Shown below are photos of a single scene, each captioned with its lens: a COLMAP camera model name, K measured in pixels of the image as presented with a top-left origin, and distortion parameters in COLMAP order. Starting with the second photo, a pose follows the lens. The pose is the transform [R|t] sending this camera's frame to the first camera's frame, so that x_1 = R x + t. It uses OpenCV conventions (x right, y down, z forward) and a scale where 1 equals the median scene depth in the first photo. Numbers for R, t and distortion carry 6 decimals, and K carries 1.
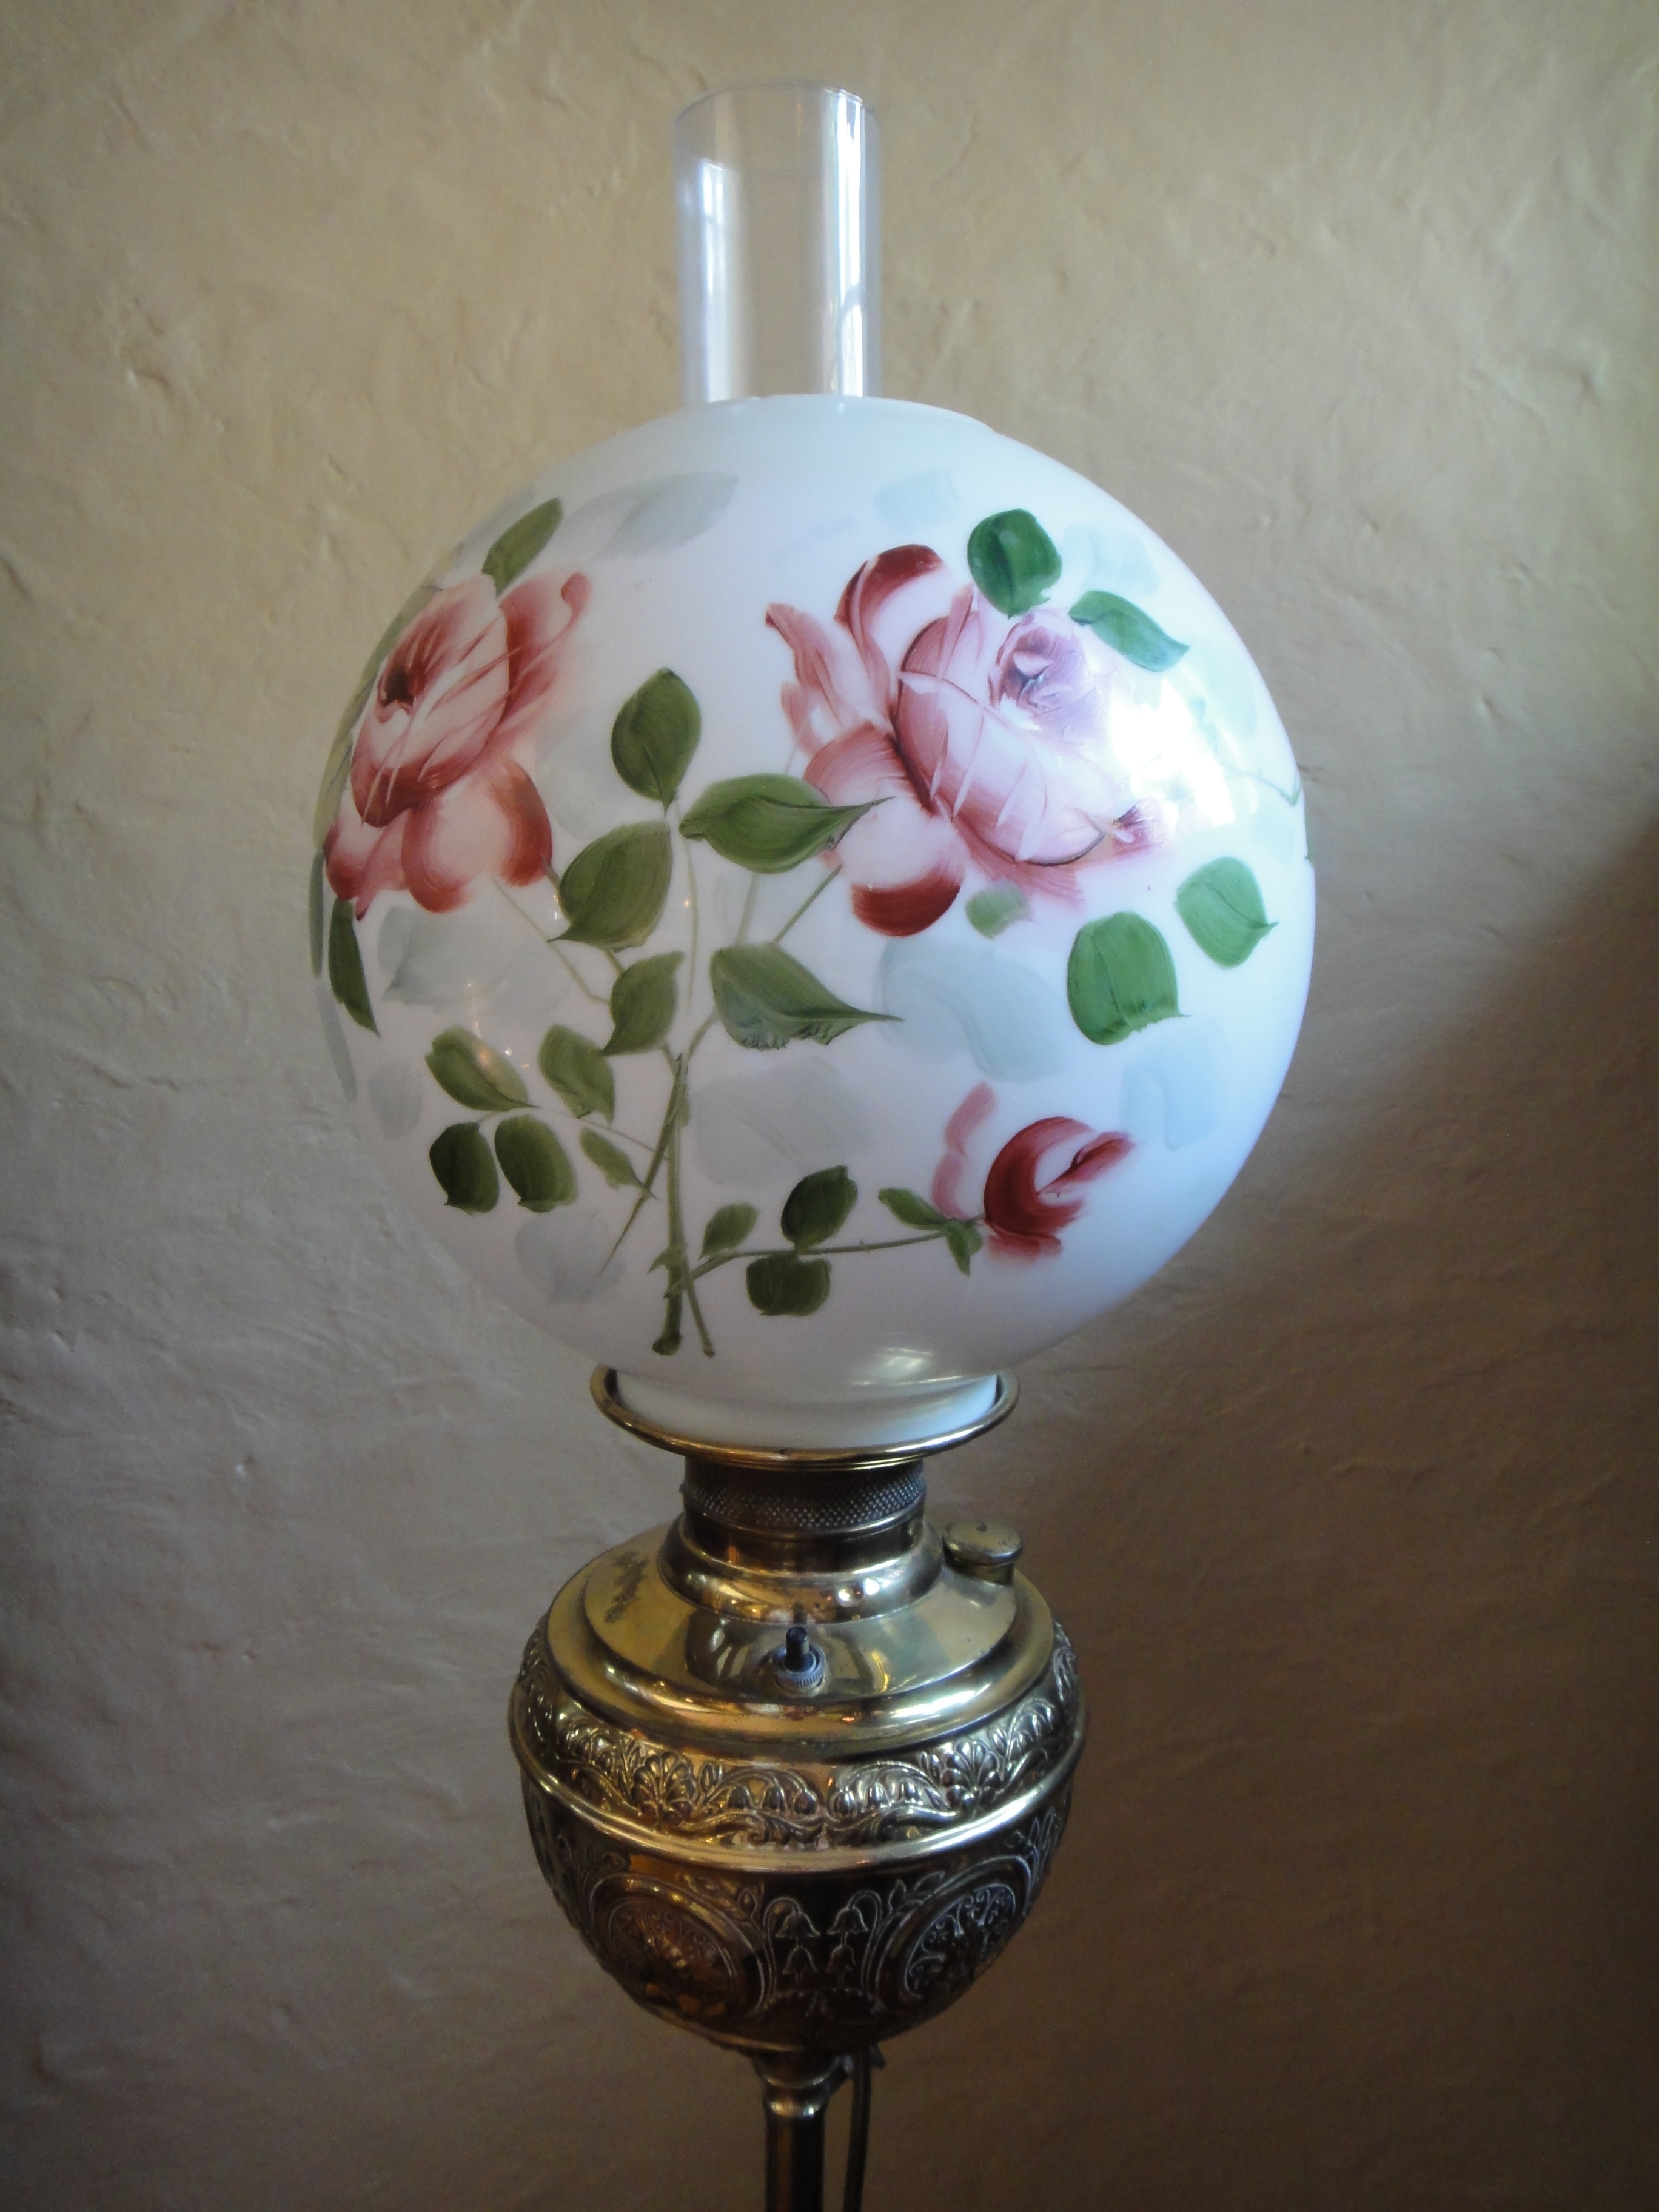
lens RADIAL K [[1635.6, 0, 838.2], [0, 1635.6, 1102.3], [0, 0, 1]] dist [0.037495, 0.001994]
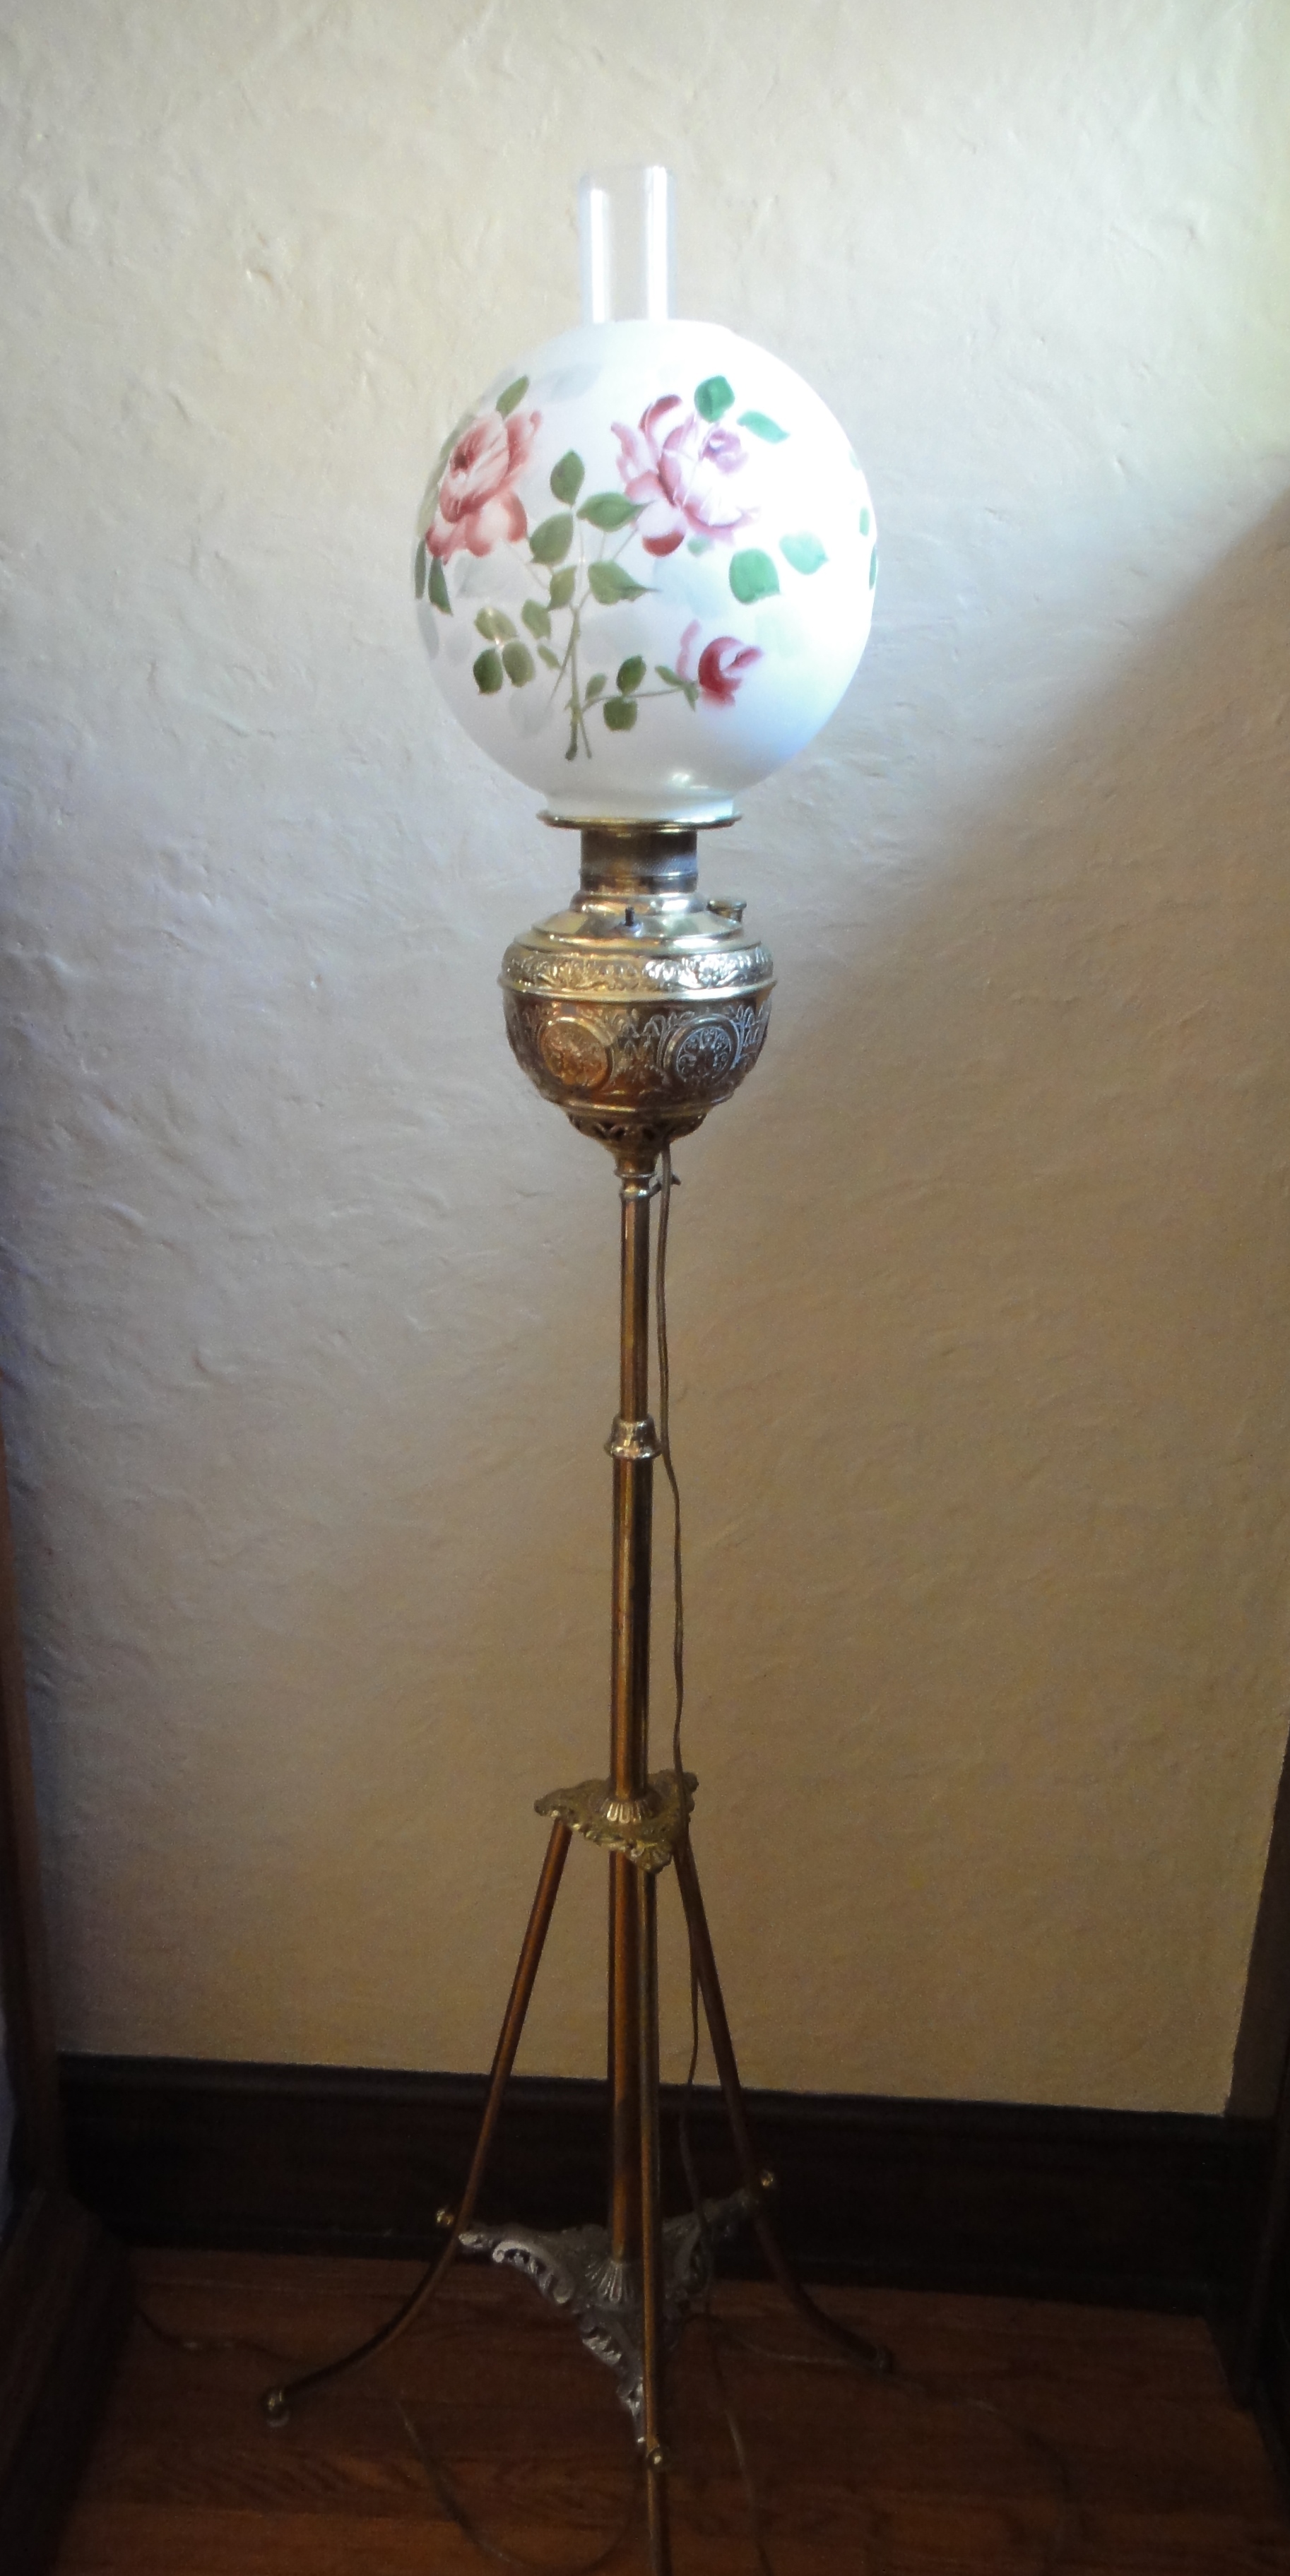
lens RADIAL K [[1975.6, 0, 570.8], [0, 1975.6, 1300.6], [0, 0, 1]] dist [0.021197, 0.024464]
pose [[0.993938, 0.018051, -0.108451, 0.115359], [-0.002459, 0.989834, 0.142208, 0.276944], [0.109916, -0.141079, 0.983878, -1.016618]]
